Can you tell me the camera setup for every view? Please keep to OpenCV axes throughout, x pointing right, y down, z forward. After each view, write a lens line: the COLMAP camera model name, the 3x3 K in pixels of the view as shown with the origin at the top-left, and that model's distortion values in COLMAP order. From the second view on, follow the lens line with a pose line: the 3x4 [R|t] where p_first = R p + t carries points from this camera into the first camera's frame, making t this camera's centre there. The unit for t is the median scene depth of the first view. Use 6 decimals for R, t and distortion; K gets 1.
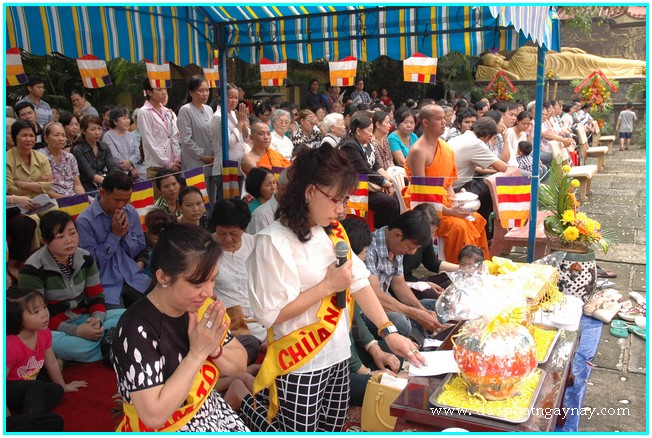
lens RADIAL K [[624.9, 0, 326.0], [0, 624.9, 219.0], [0, 0, 1]] dist [0.000451, 0.007802]
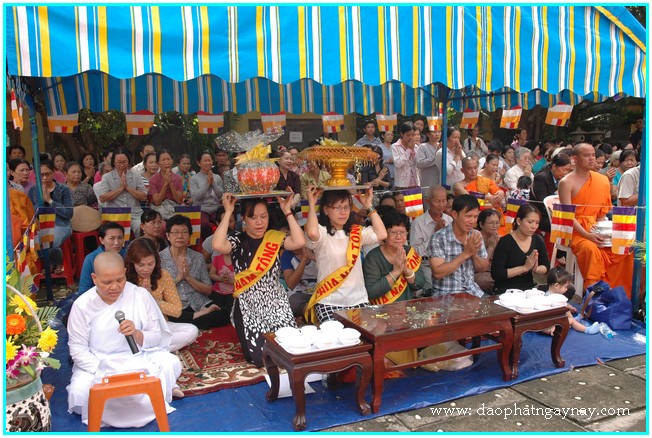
lens RADIAL K [[577.5, 0, 326.0], [0, 577.5, 219.0], [0, 0, 1]] dist [-0.150151, 0.219419]
pose [[0.784677, 0.081521, -0.614521, 0.455070], [-0.108162, 0.994114, -0.006234, 0.015216], [0.610395, 0.071359, 0.788876, -0.119311]]
